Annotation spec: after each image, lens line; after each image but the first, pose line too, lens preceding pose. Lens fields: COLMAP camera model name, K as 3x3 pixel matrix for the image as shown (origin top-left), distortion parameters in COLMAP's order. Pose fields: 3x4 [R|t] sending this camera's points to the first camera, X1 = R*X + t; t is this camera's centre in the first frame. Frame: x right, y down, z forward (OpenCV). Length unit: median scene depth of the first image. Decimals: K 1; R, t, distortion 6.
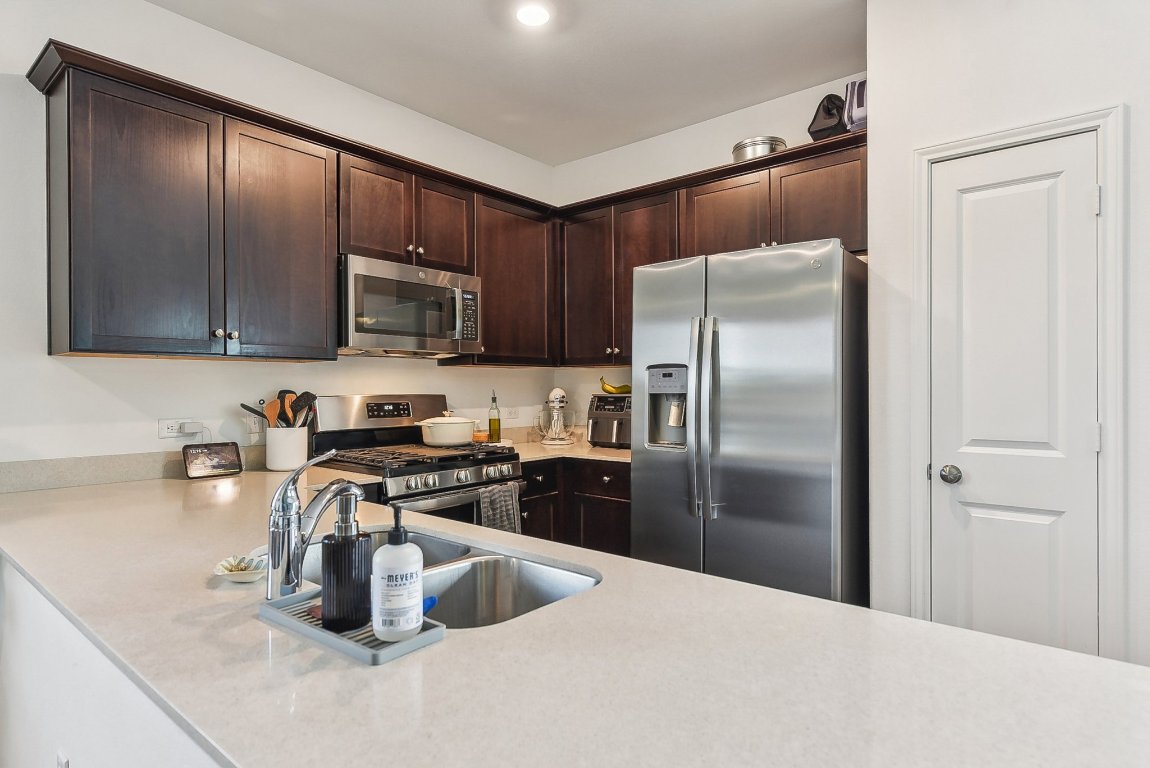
lens RADIAL K [[615.7, 0, 579.8], [0, 615.7, 387.1], [0, 0, 1]] dist [0.005599, 0.001331]
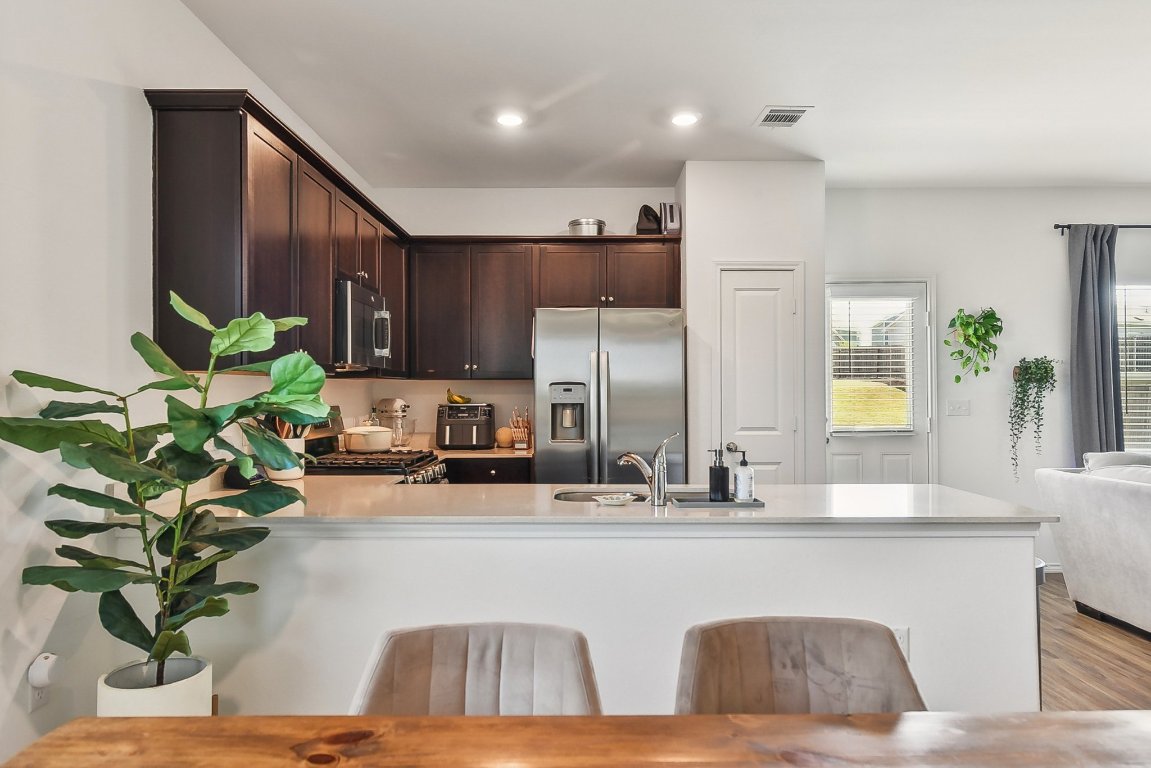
lens RADIAL K [[727.0, 0, 578.2], [0, 727.0, 380.7], [0, 0, 1]] dist [0.006919, 0.000170]
pose [[0.770790, 0.010611, 0.637001, -0.855781], [-0.000695, 0.999875, -0.015814, -0.013865], [-0.637089, 0.011747, 0.770701, -0.266607]]
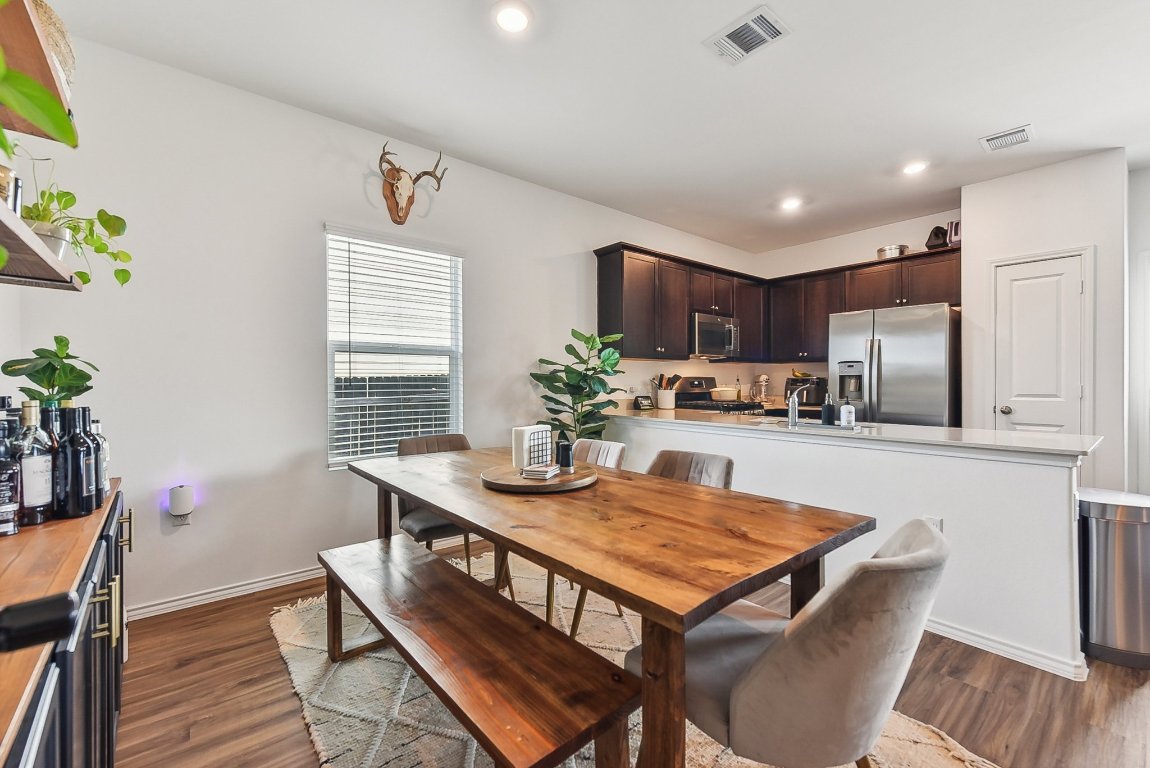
lens RADIAL K [[477.1, 0, 569.6], [0, 477.1, 384.2], [0, 0, 1]] dist [-0.001879, -0.000887]
pose [[0.979766, 0.002498, -0.200129, -0.456052], [-0.001678, 0.999989, 0.004268, 0.035350], [0.200137, -0.003846, 0.979760, -0.759708]]
